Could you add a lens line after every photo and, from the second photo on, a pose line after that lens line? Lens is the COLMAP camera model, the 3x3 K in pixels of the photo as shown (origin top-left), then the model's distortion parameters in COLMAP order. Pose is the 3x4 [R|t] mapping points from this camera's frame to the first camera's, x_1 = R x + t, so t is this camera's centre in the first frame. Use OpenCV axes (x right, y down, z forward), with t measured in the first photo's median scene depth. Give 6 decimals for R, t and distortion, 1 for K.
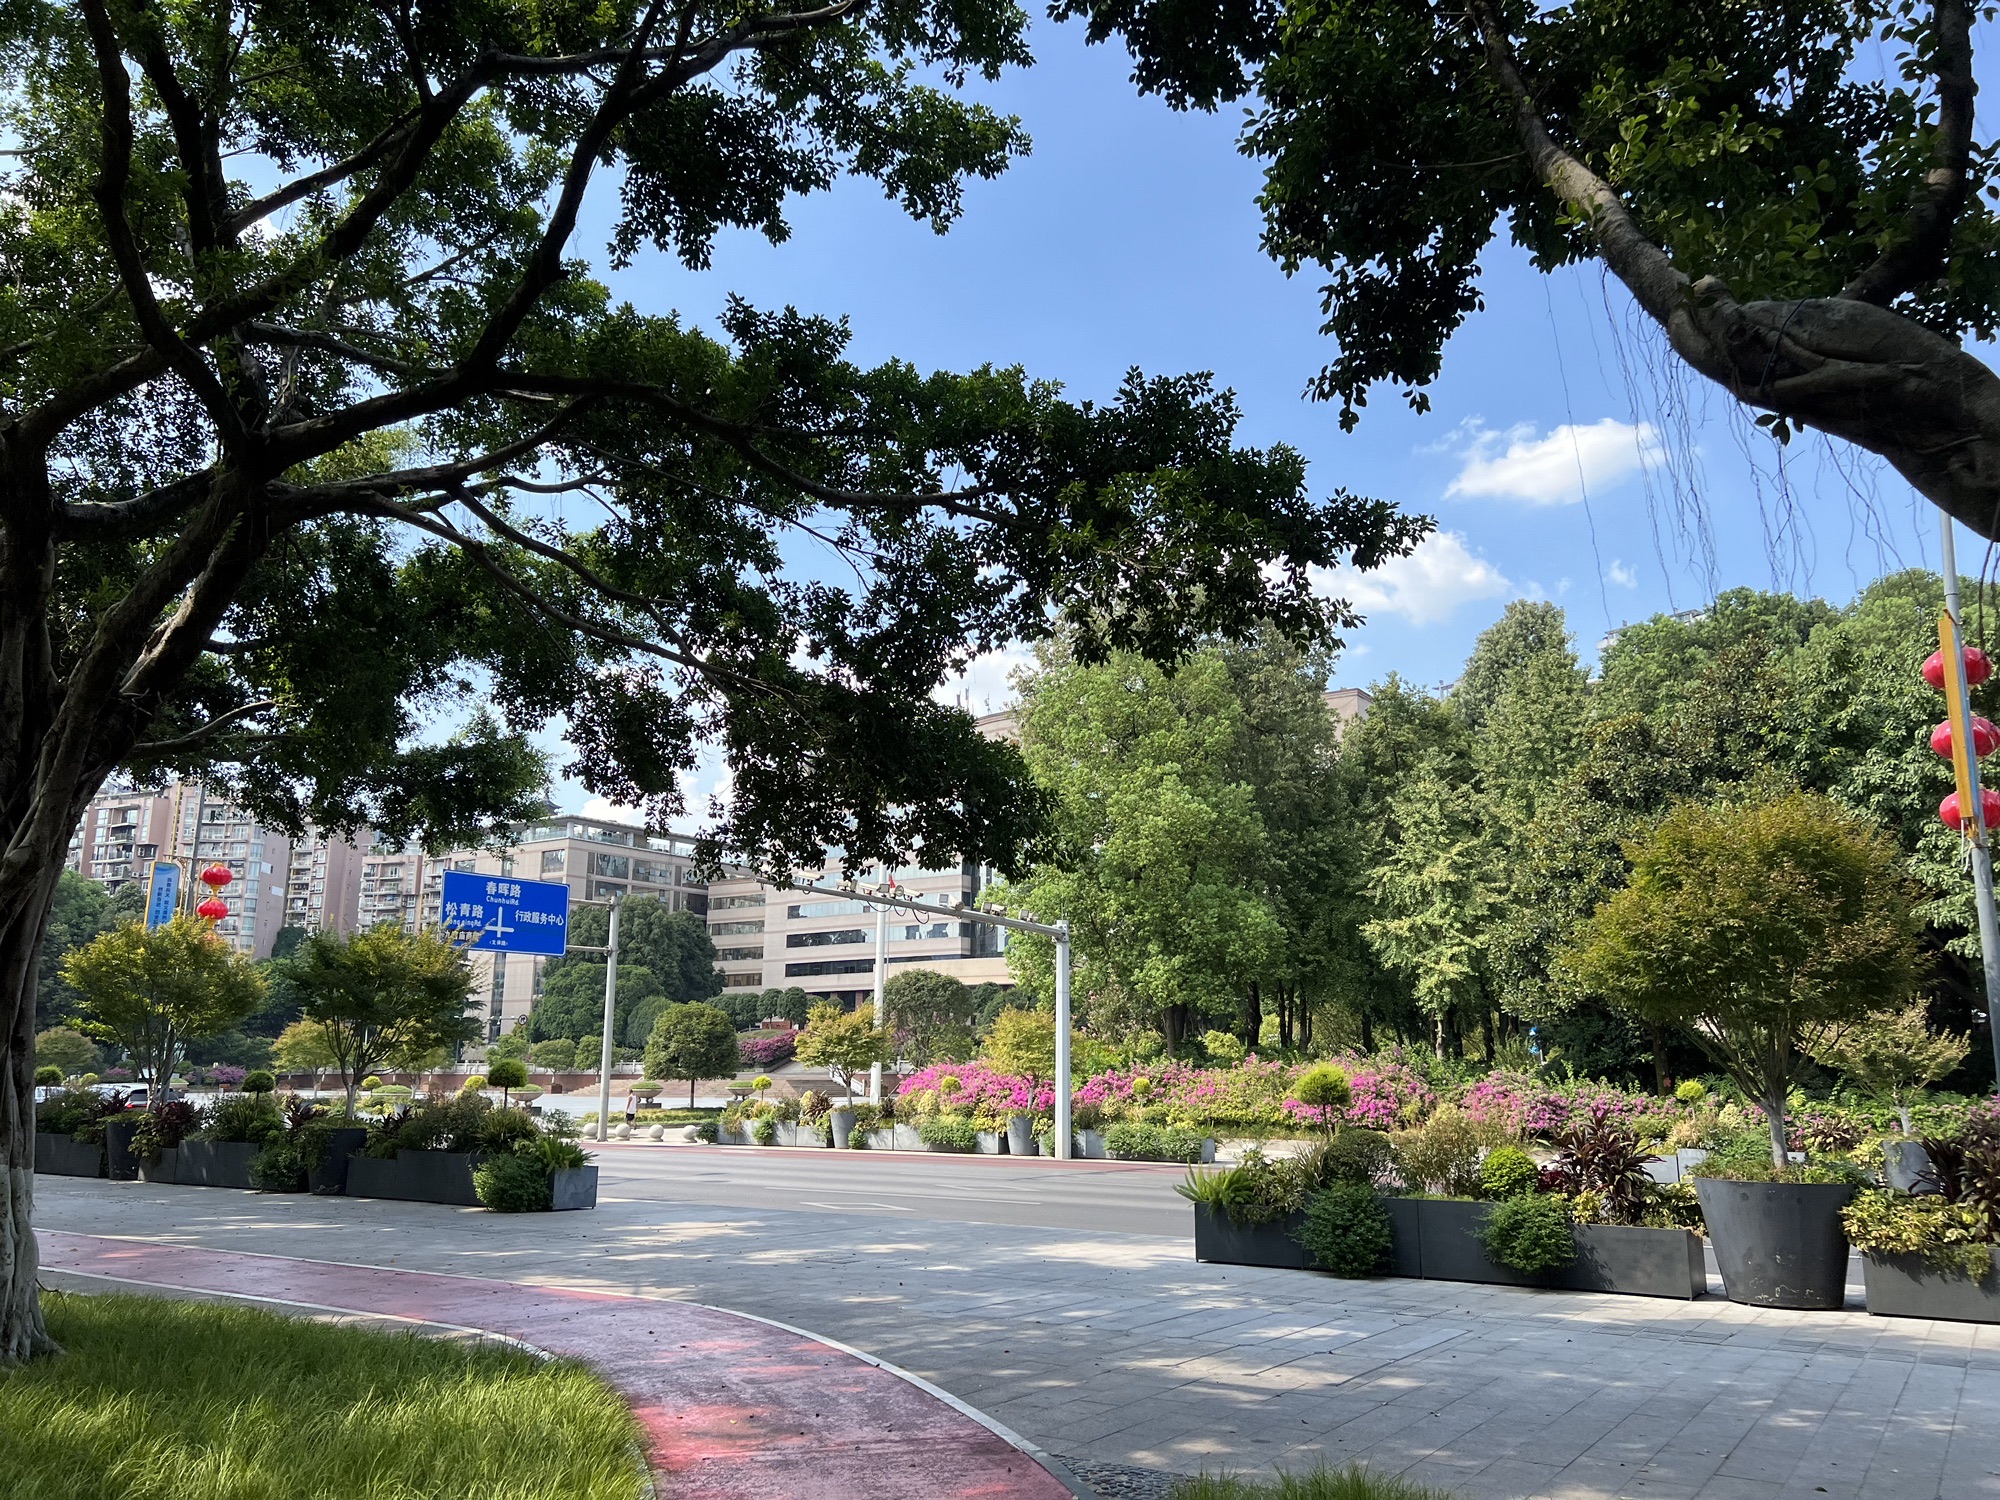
lens RADIAL K [[1500.8, 0, 1001.5], [0, 1500.8, 747.6], [0, 0, 1]] dist [0.003009, -0.001279]
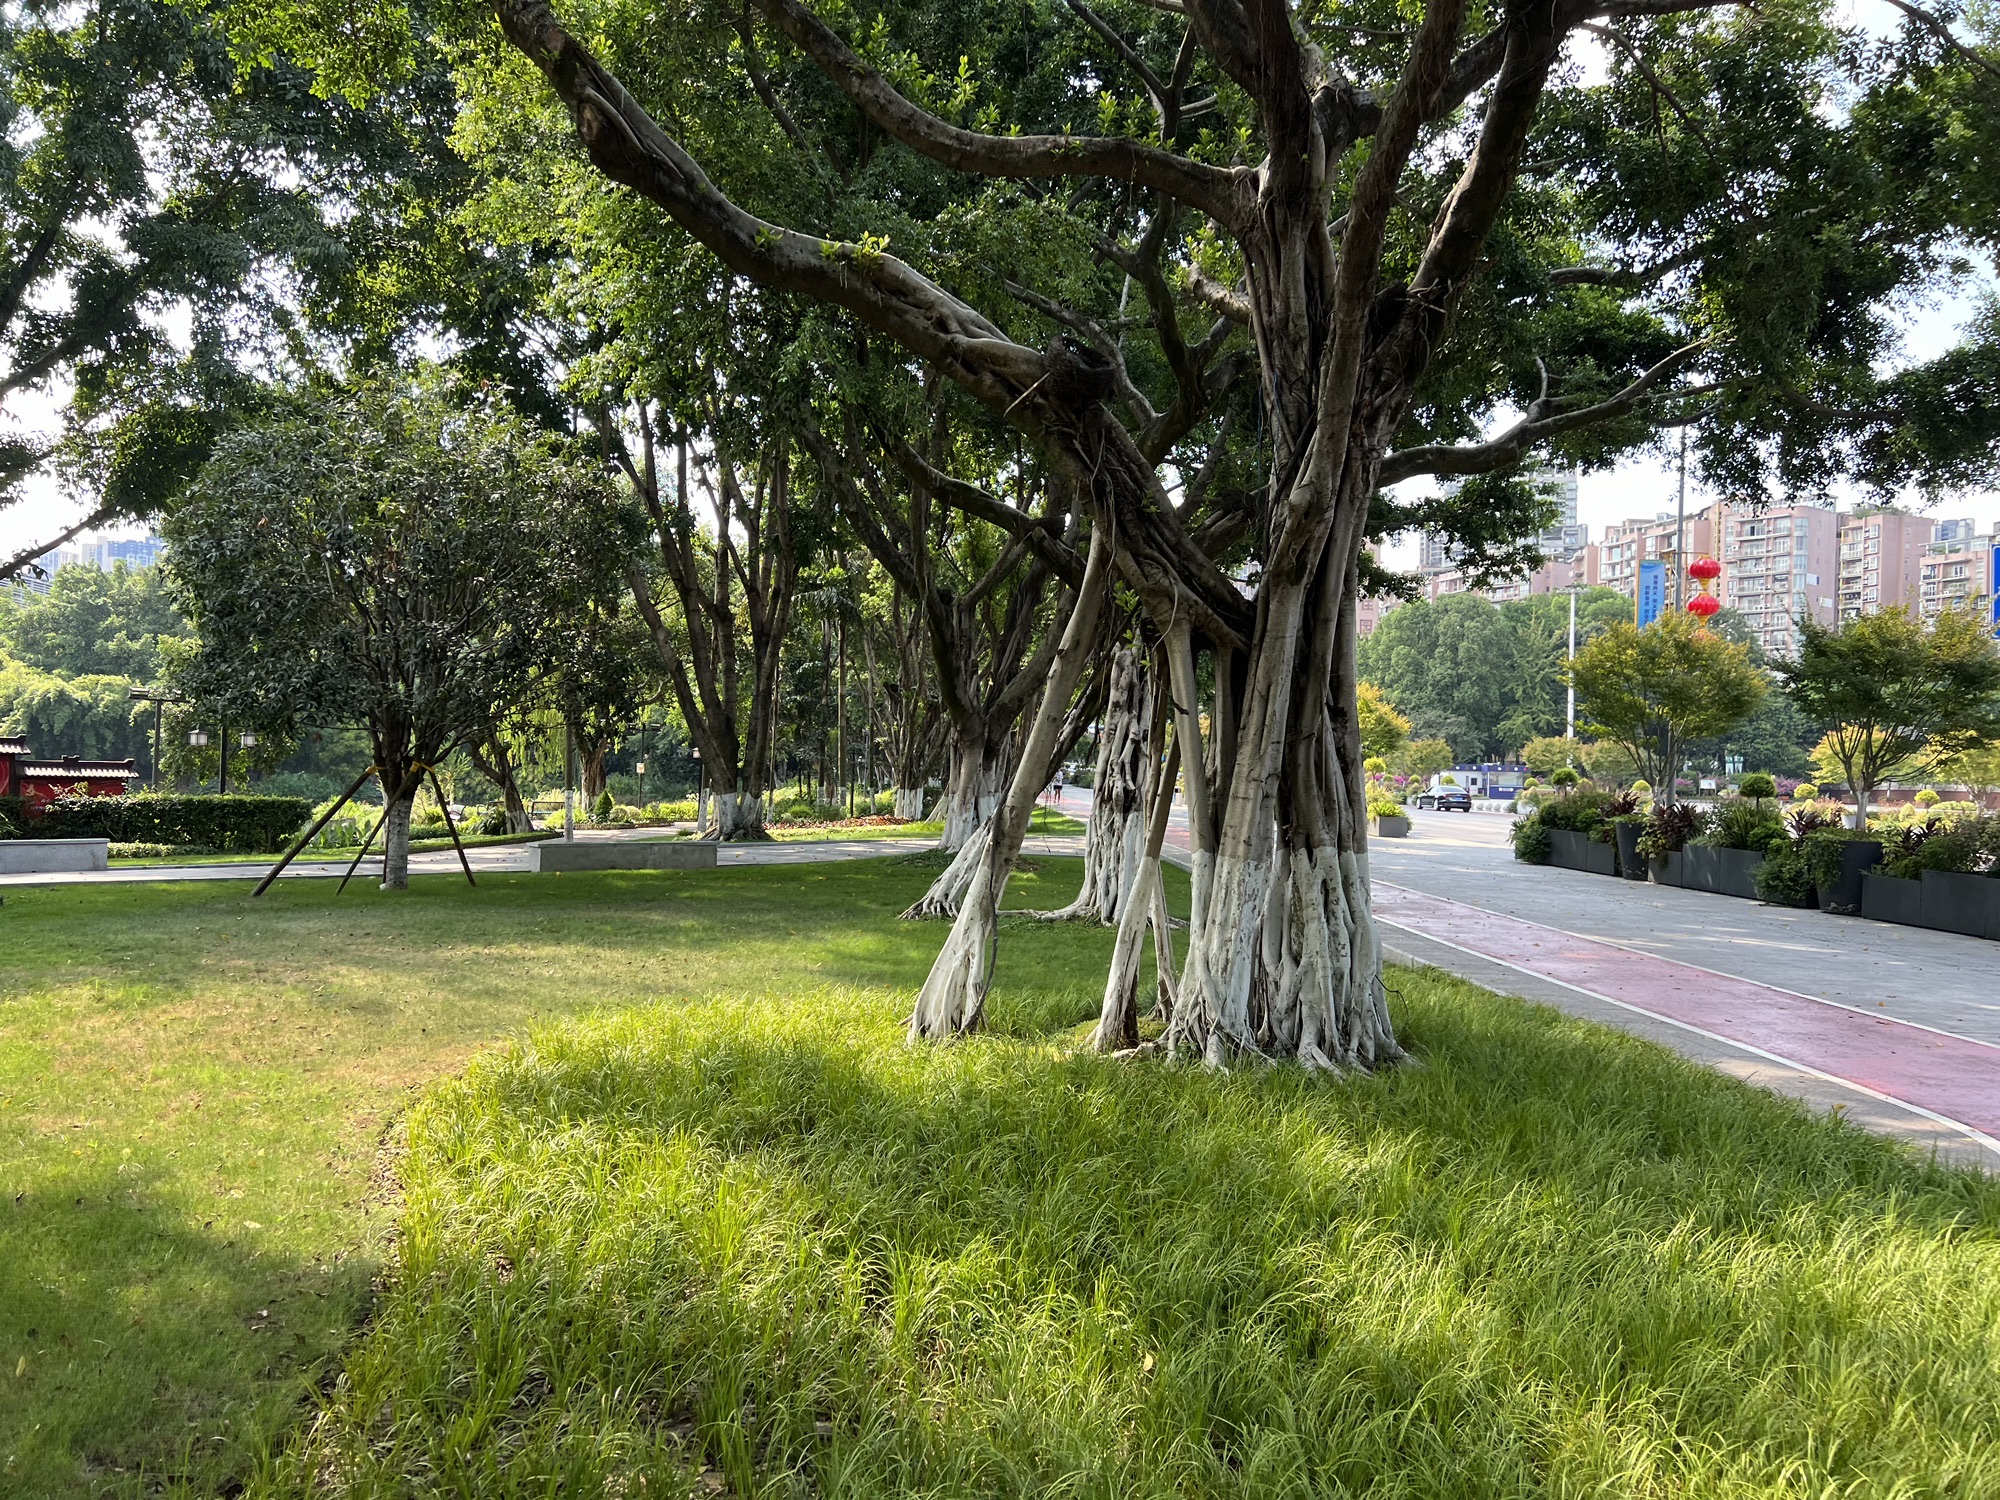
lens RADIAL K [[1500.8, 0, 999.5], [0, 1500.8, 752.2], [0, 0, 1]] dist [0.003009, -0.001279]
pose [[0.576741, 0.005658, -0.816907, -0.021234], [0.148597, 0.982567, 0.111715, 0.037641], [0.803299, -0.185820, 0.565846, 0.139841]]
